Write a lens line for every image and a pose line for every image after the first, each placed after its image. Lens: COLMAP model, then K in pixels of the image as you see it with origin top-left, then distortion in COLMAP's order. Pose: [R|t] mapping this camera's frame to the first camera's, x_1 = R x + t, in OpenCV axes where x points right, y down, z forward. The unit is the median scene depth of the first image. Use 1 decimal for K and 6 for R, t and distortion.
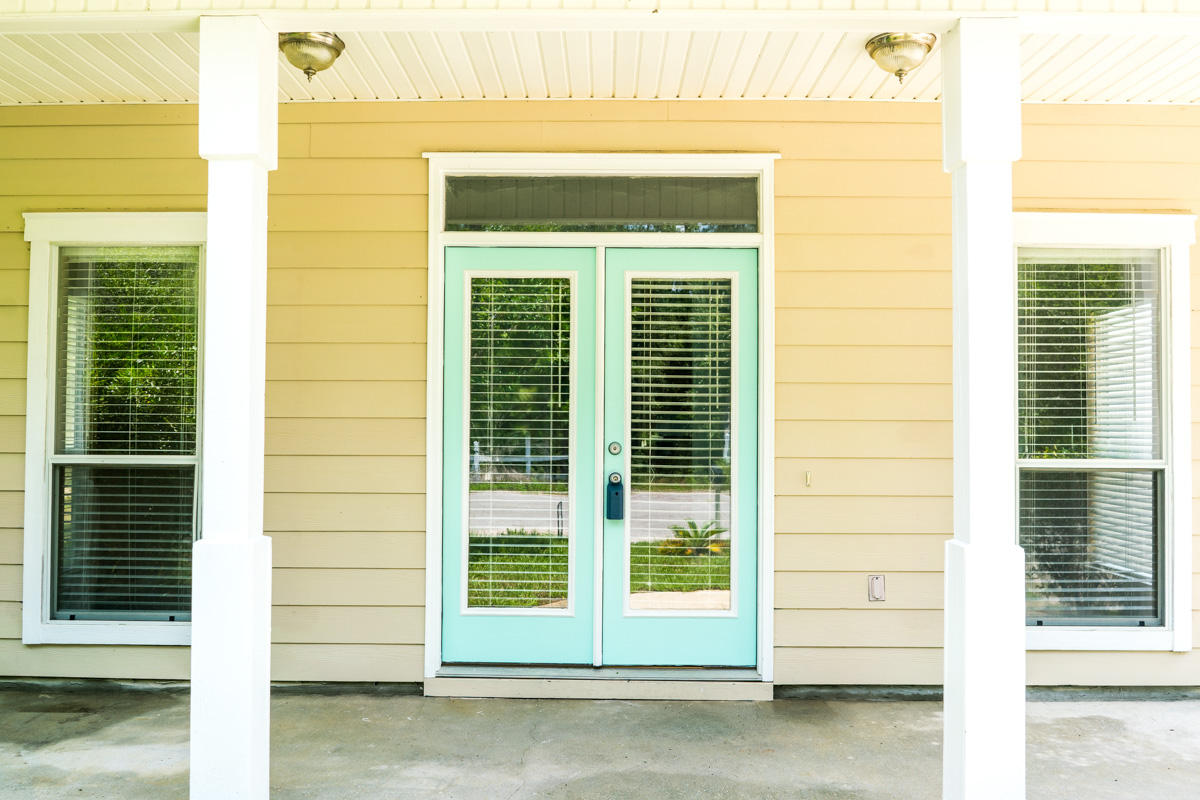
lens RADIAL K [[928.8, 0, 599.3], [0, 928.8, 409.0], [0, 0, 1]] dist [-0.011929, -0.002731]
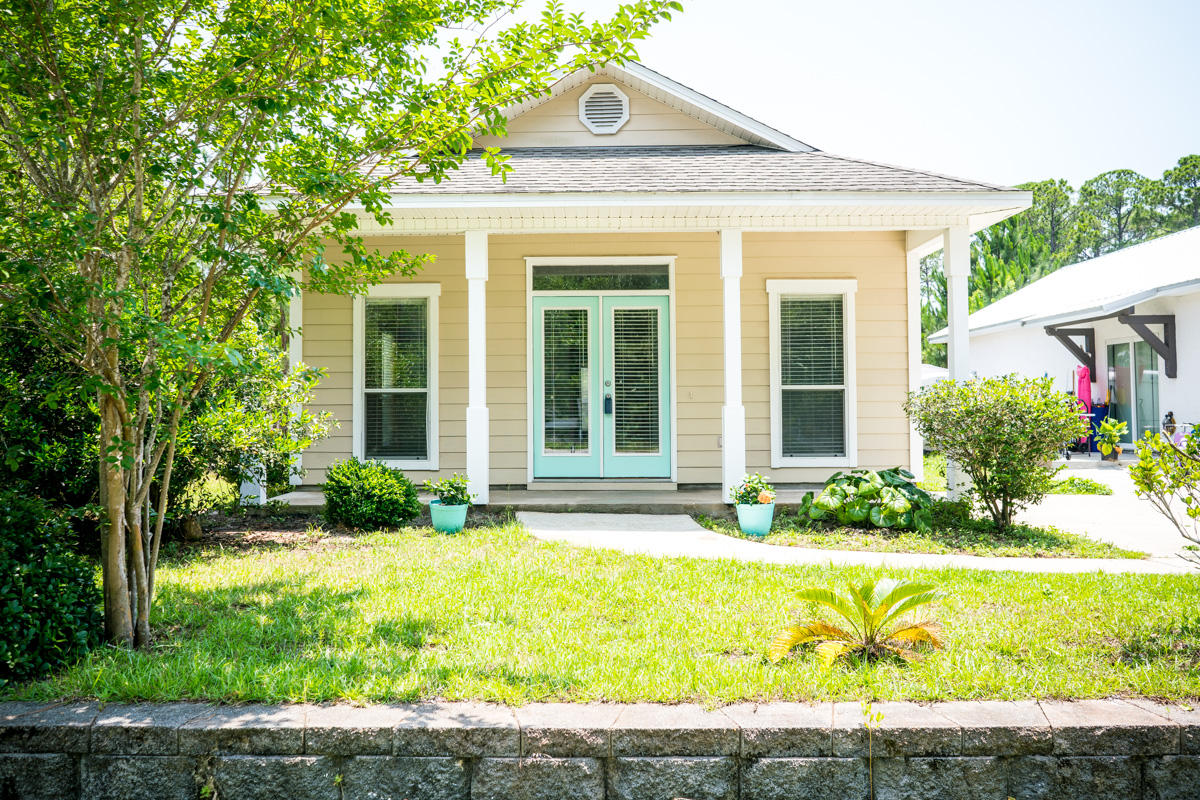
lens RADIAL K [[928.8, 0, 596.2], [0, 928.8, 393.1], [0, 0, 1]] dist [-0.011929, -0.002731]
pose [[0.999897, -0.014094, -0.002527, -0.007131], [0.014109, 0.999882, 0.006122, 0.051365], [0.002440, -0.006157, 0.999978, -1.314849]]
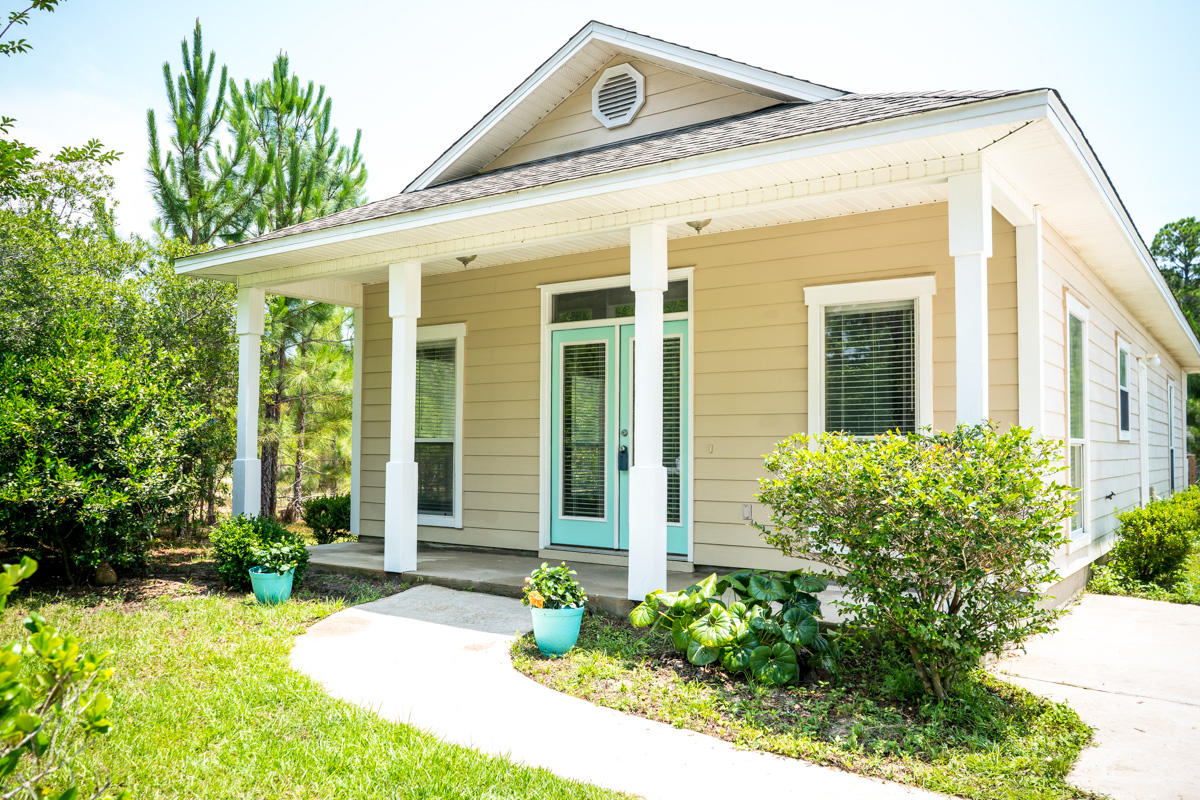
lens RADIAL K [[928.8, 0, 600.9], [0, 928.8, 406.4], [0, 0, 1]] dist [-0.011929, -0.002731]
pose [[0.828485, -0.027753, -0.559323, 1.025650], [0.013352, 0.999466, -0.029815, 0.044740], [0.559852, 0.017233, 0.828413, -0.571427]]
